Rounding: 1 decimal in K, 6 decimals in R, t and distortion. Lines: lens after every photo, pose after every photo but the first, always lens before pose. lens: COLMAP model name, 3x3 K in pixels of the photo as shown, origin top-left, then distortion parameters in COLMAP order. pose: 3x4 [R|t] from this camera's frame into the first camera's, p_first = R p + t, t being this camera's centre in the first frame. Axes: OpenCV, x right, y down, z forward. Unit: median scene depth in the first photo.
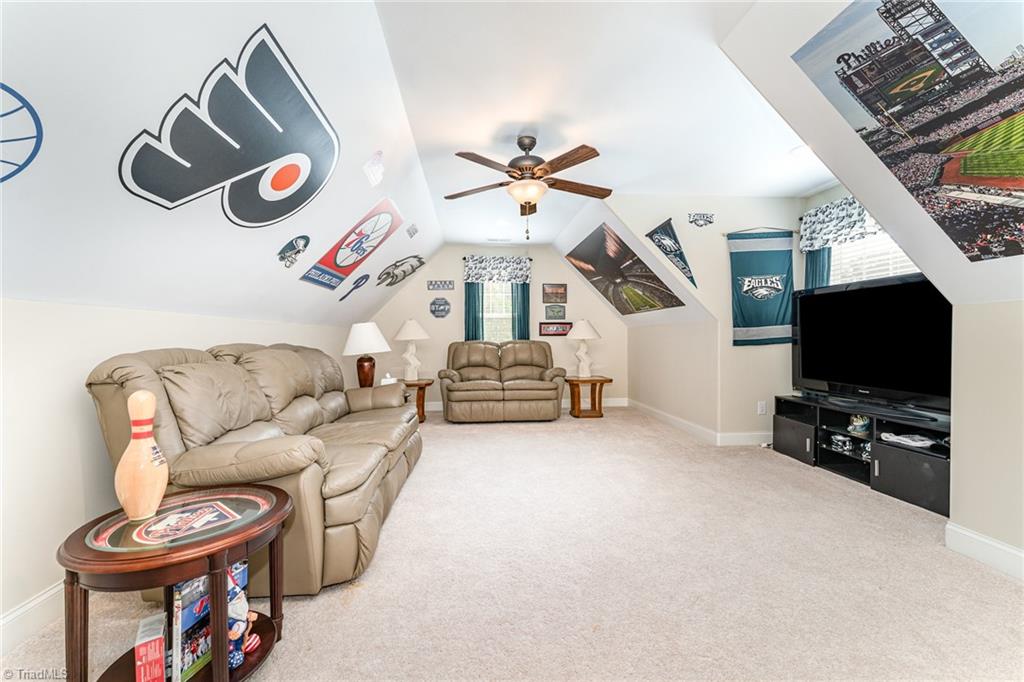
lens RADIAL K [[412.2, 0, 512.0], [0, 412.2, 341.0], [0, 0, 1]] dist [-0.000204, 0.000162]
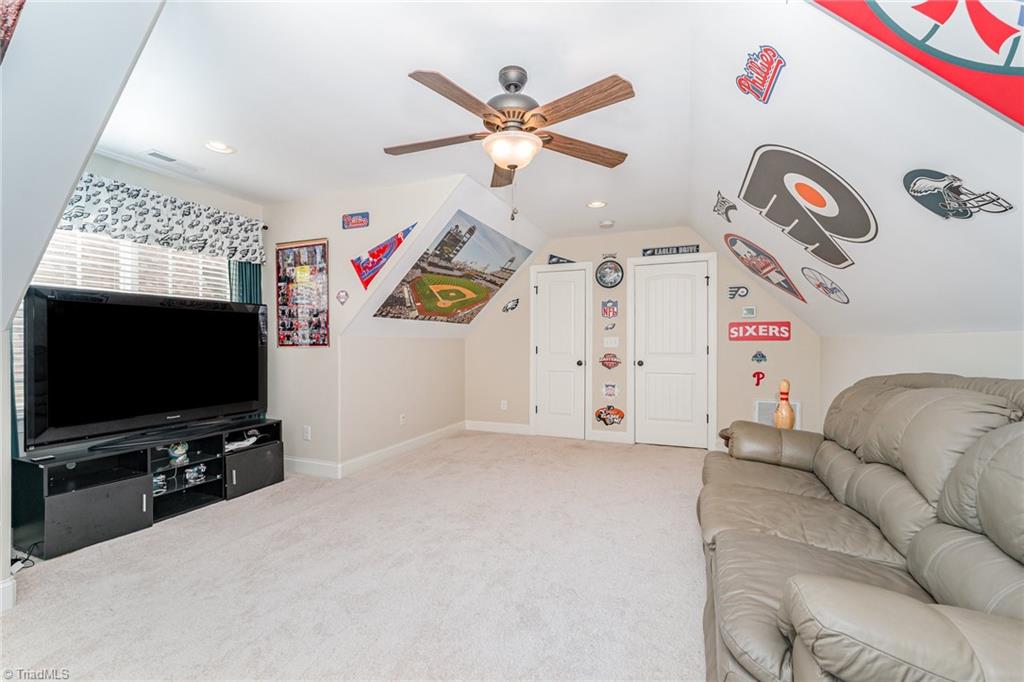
lens RADIAL K [[438.8, 0, 512.0], [0, 438.8, 341.0], [0, 0, 1]] dist [-0.000476, -0.000060]
pose [[-0.884864, 0.006870, 0.465800, -0.291859], [0.009306, 0.999952, 0.002930, -0.046603], [-0.465757, 0.006927, -0.884885, 1.615361]]
